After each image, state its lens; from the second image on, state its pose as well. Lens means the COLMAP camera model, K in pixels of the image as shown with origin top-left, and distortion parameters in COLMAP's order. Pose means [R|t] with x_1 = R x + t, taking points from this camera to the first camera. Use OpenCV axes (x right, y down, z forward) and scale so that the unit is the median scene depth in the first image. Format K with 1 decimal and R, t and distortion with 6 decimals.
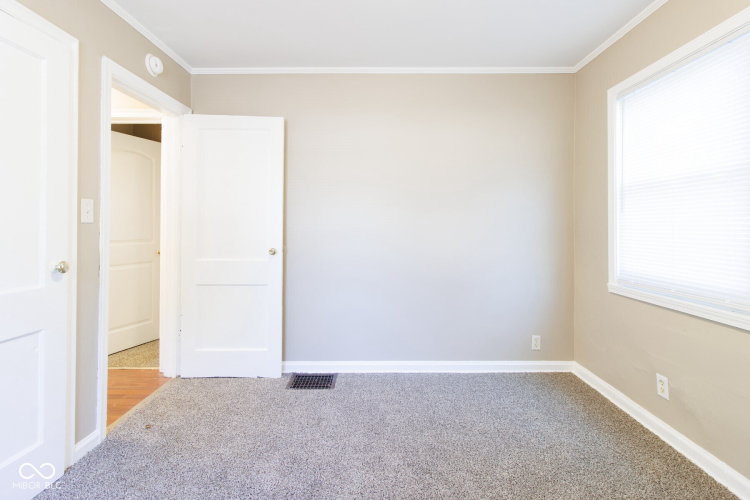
lens RADIAL K [[356.7, 0, 364.3], [0, 356.7, 217.7], [0, 0, 1]] dist [-0.000161, -0.000314]
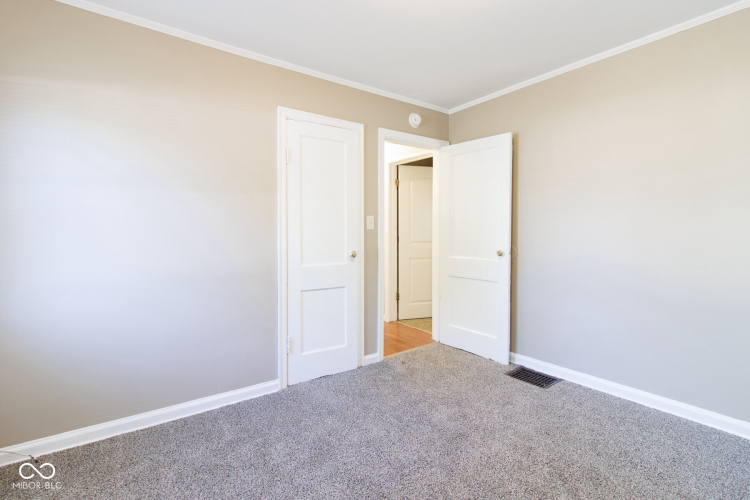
lens RADIAL K [[355.5, 0, 379.6], [0, 355.5, 227.0], [0, 0, 1]] dist [0.001654, 0.000216]
pose [[0.602589, -0.012167, -0.797959, 0.469795], [0.022778, 0.999739, 0.001958, -0.000504], [0.797726, -0.019356, 0.602709, 0.008908]]
